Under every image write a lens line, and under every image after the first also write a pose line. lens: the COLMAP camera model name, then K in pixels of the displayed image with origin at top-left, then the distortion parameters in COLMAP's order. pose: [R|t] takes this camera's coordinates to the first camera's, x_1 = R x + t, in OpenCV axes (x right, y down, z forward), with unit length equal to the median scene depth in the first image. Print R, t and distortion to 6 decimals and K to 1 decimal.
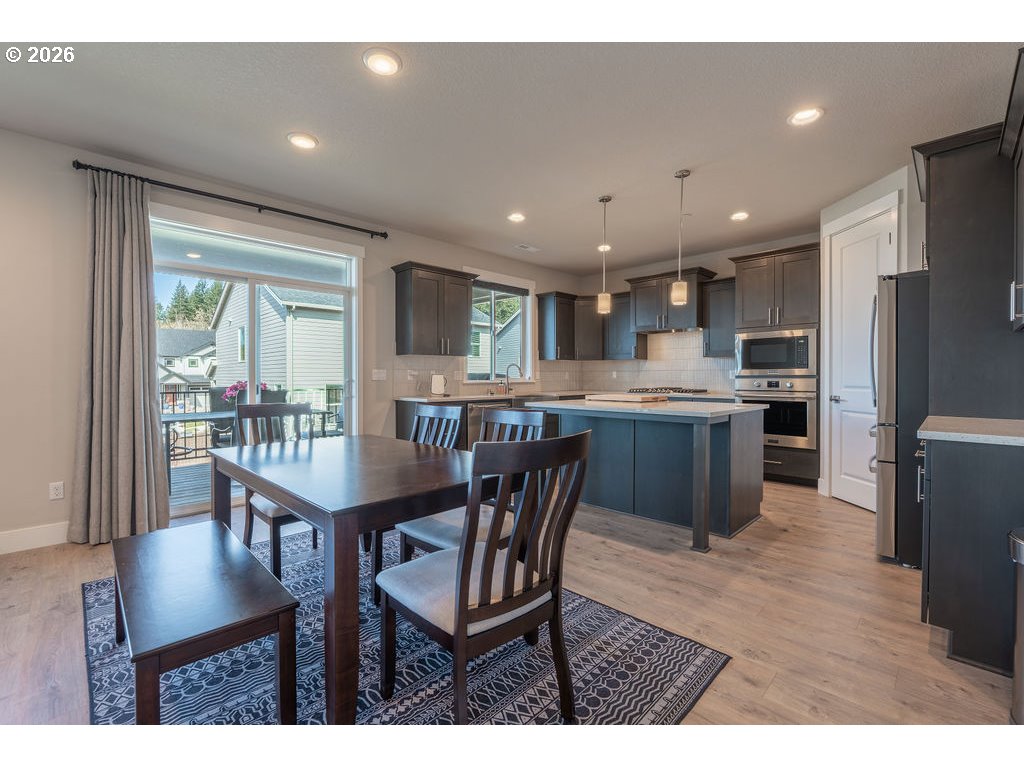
lens RADIAL K [[445.0, 0, 509.7], [0, 445.0, 380.3], [0, 0, 1]] dist [-0.003450, 0.000126]
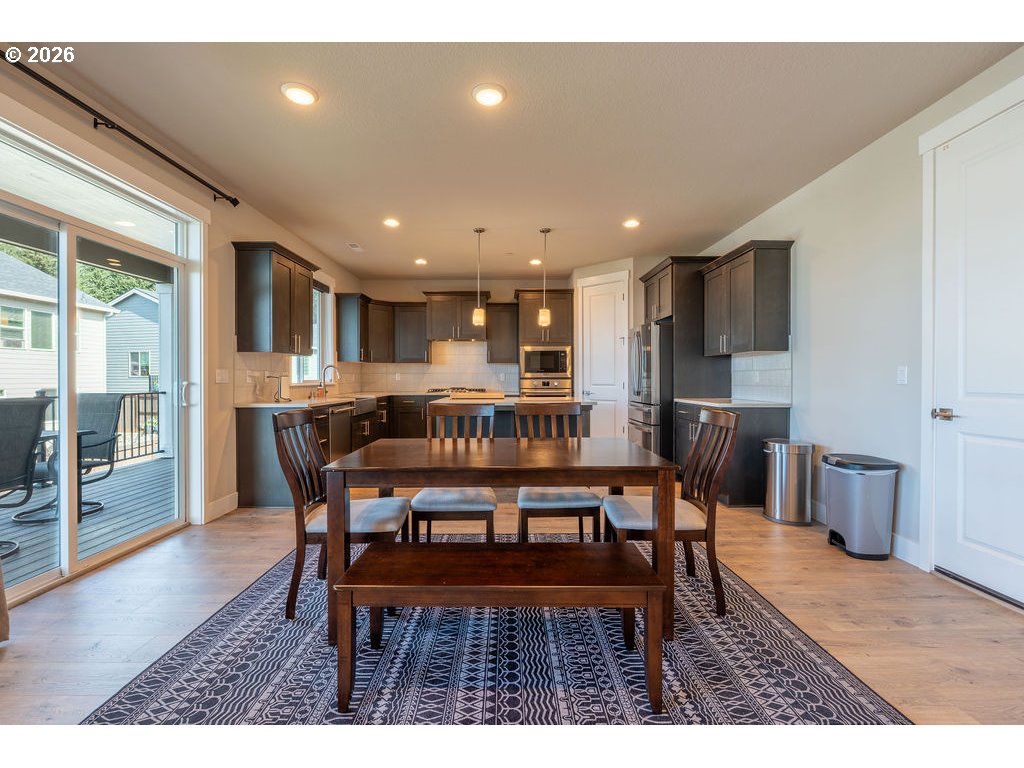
lens RADIAL K [[445.0, 0, 509.7], [0, 445.0, 380.3], [0, 0, 1]] dist [-0.003450, 0.000126]
pose [[0.696871, -0.003431, 0.717188, -0.474772], [0.007258, 0.999971, -0.002268, 0.000042], [-0.717160, 0.006786, 0.696876, 0.087183]]
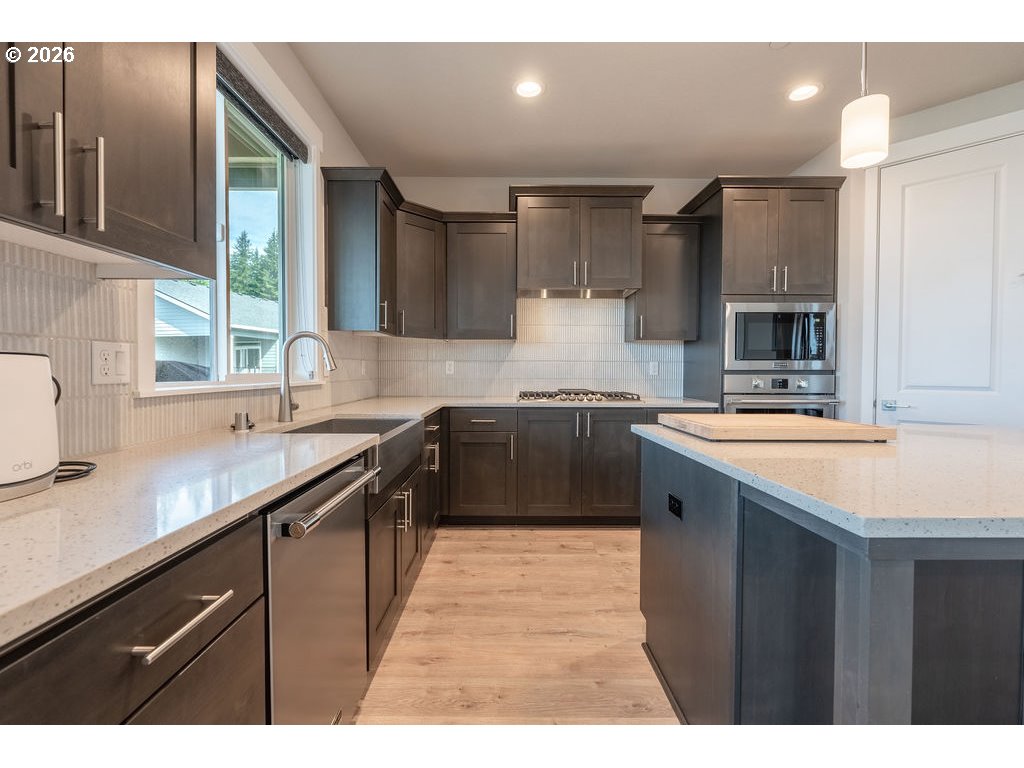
lens RADIAL K [[445.0, 0, 509.7], [0, 445.0, 380.3], [0, 0, 1]] dist [-0.003450, 0.000126]
pose [[0.699190, -0.009764, 0.714869, -0.145473], [0.002295, 0.999932, 0.011412, -0.004086], [-0.714932, -0.006339, 0.699165, 0.775432]]
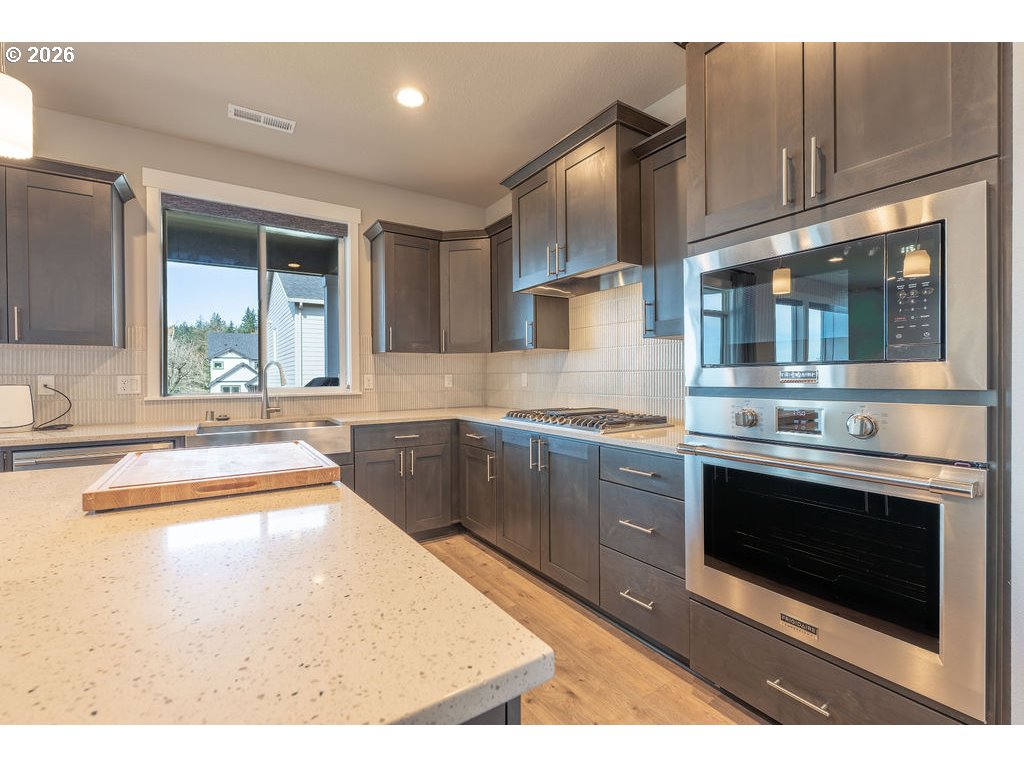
lens RADIAL K [[445.0, 0, 509.7], [0, 445.0, 380.3], [0, 0, 1]] dist [-0.003450, 0.000126]
pose [[0.981125, -0.002565, -0.193357, 0.442403], [0.002379, 0.999996, -0.001192, -0.015157], [0.193359, 0.000709, 0.981128, 0.653206]]
